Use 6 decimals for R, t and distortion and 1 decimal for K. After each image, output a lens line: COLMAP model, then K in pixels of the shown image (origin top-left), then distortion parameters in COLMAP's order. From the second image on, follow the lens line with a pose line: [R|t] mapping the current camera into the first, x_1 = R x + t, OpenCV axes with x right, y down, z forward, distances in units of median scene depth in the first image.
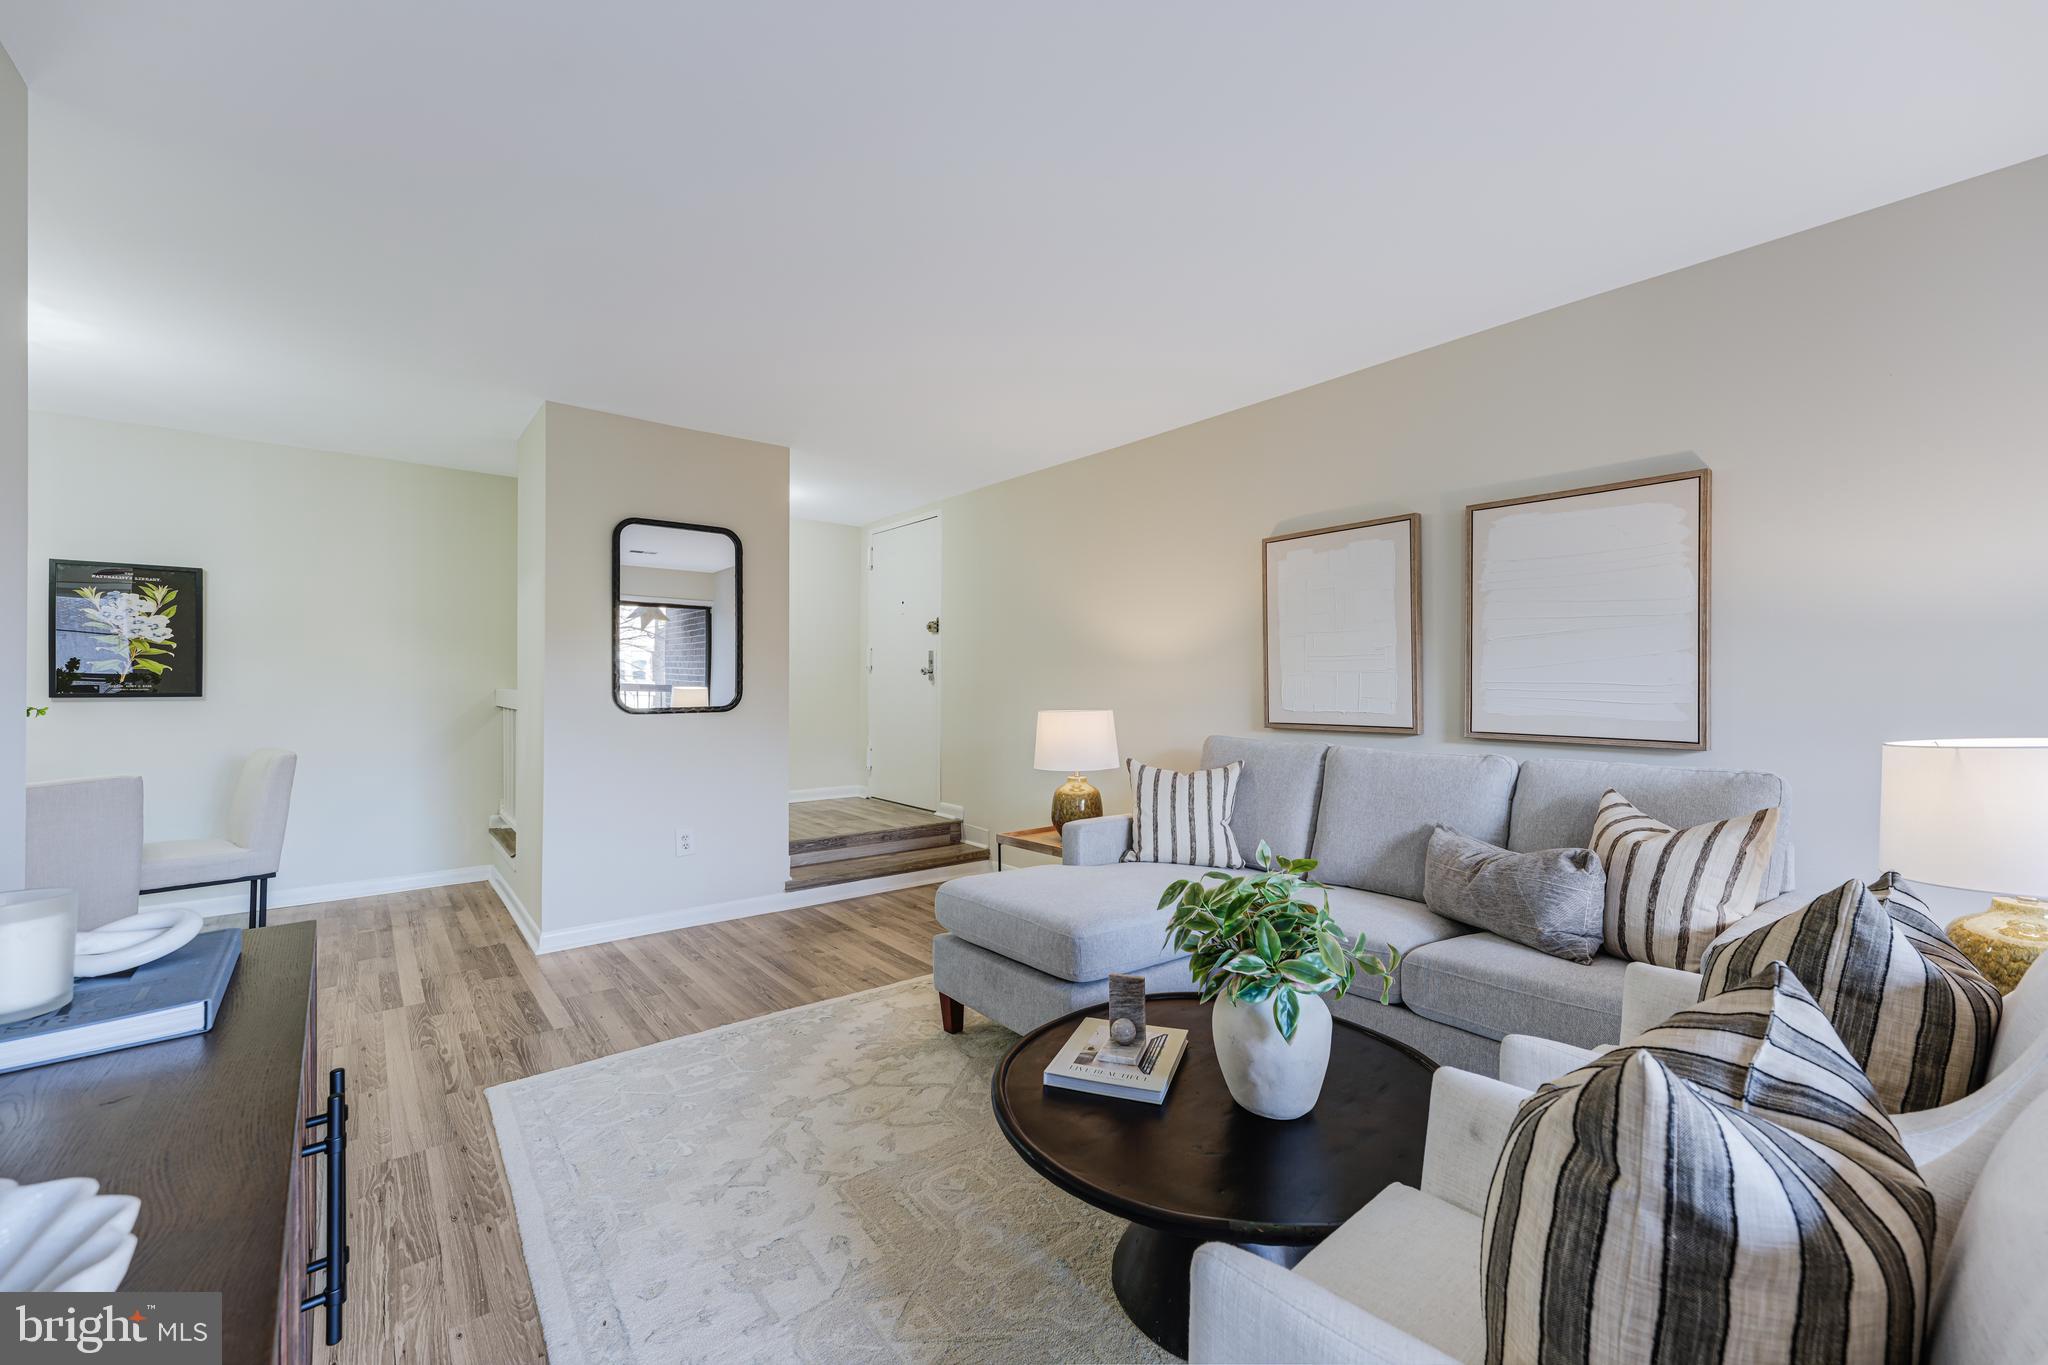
lens RADIAL K [[787.8, 0, 1046.0], [0, 787.8, 682.9], [0, 0, 1]] dist [0.007547, 0.000154]
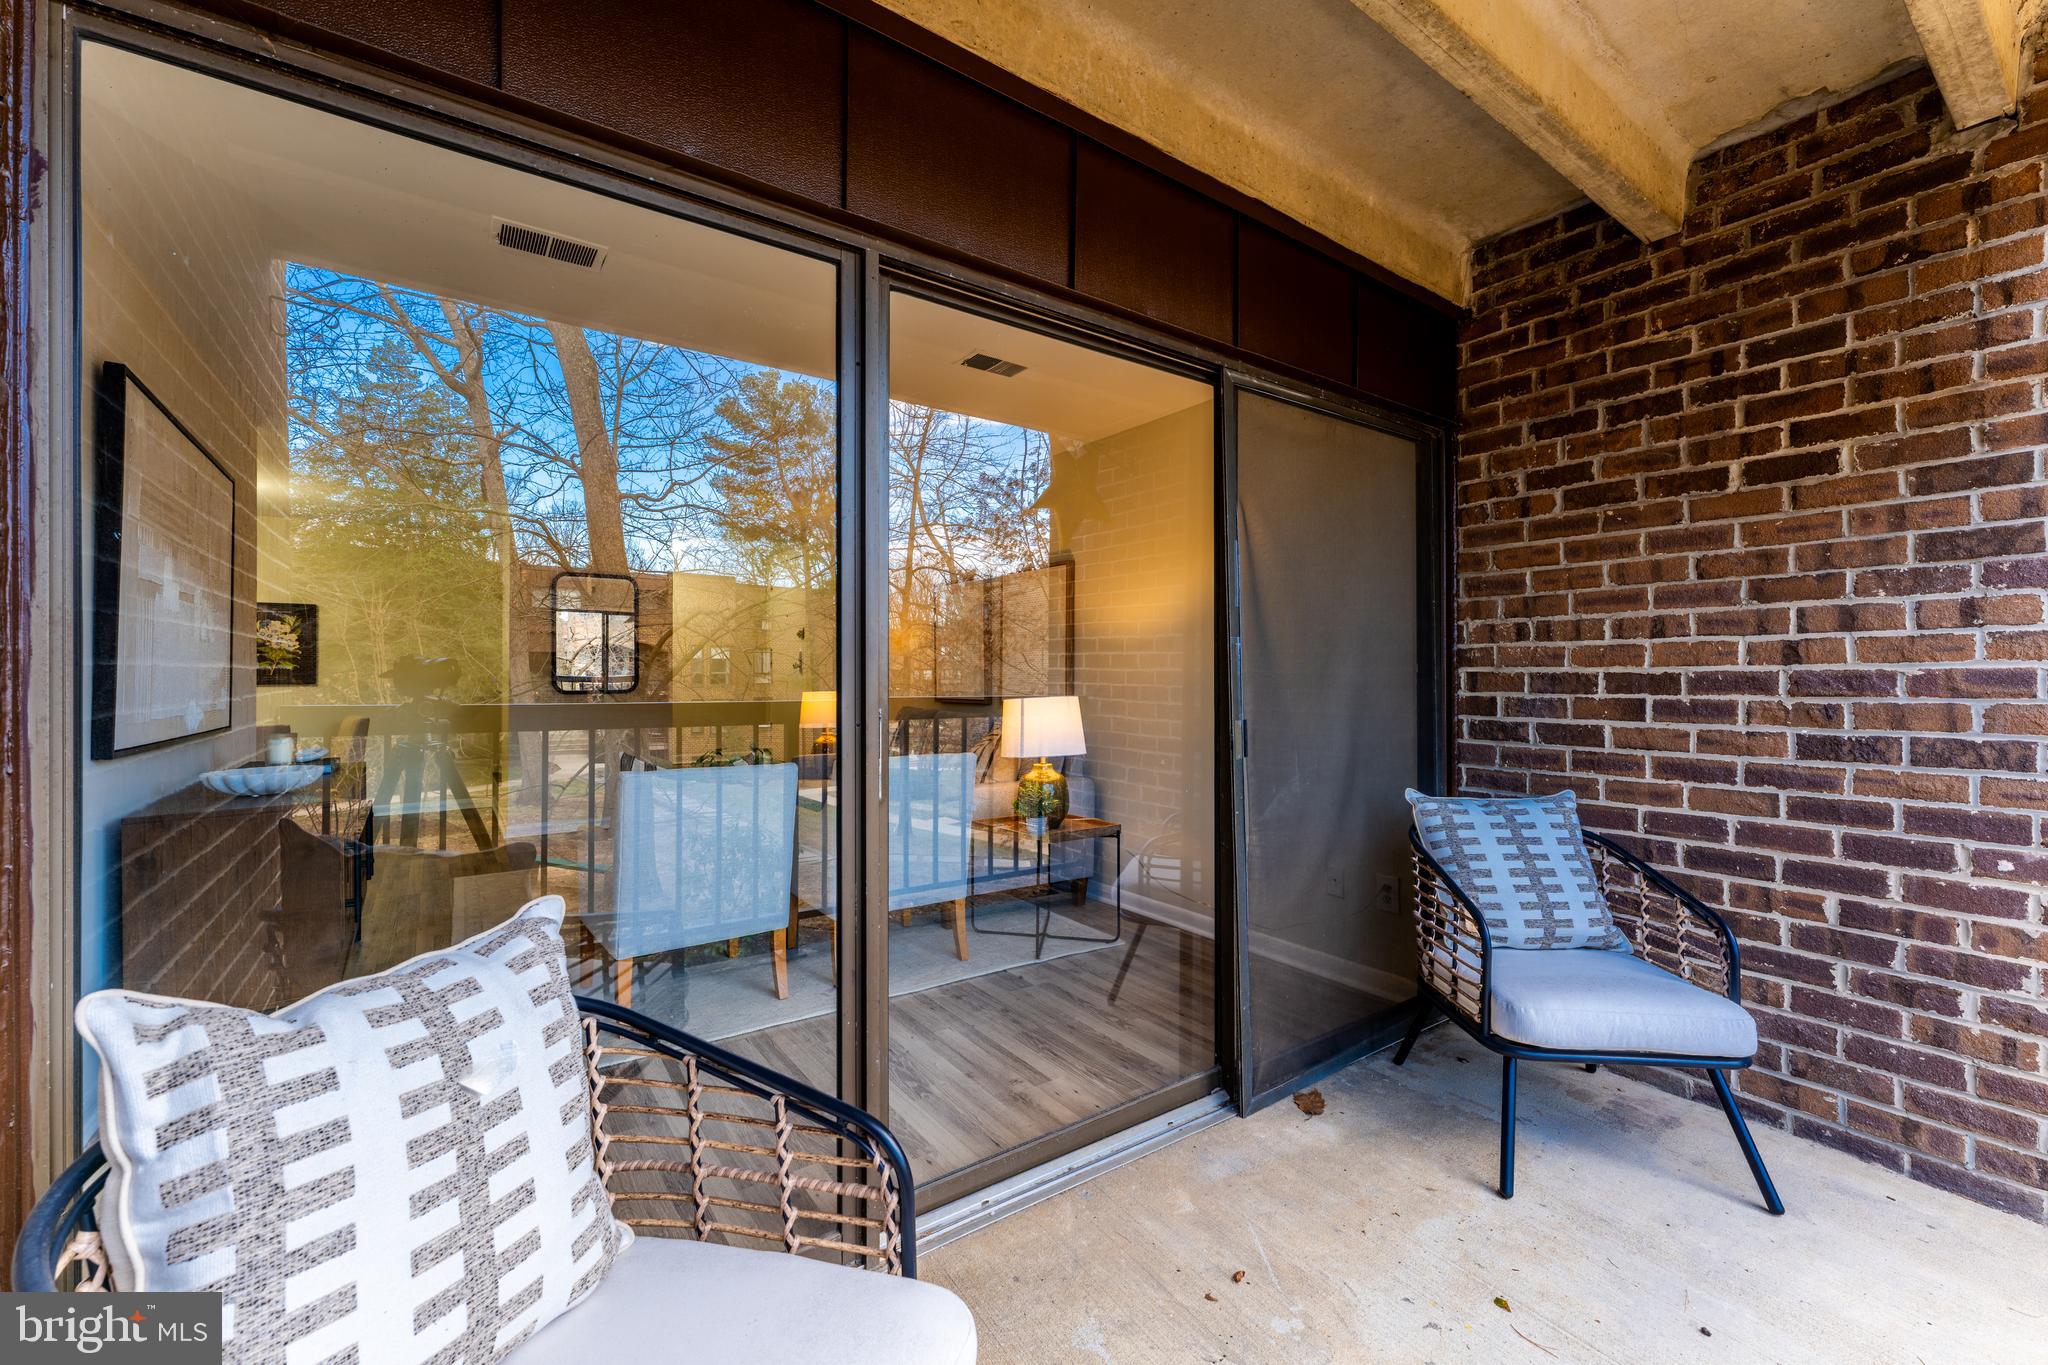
lens RADIAL K [[820.7, 0, 1028.0], [0, 820.7, 665.3], [0, 0, 1]] dist [0.004742, 0.000421]
pose [[0.996810, -0.002759, -0.079763, 0.501619], [0.001679, 0.999906, -0.013603, 0.003971], [0.079793, 0.013426, 0.996721, -0.539803]]
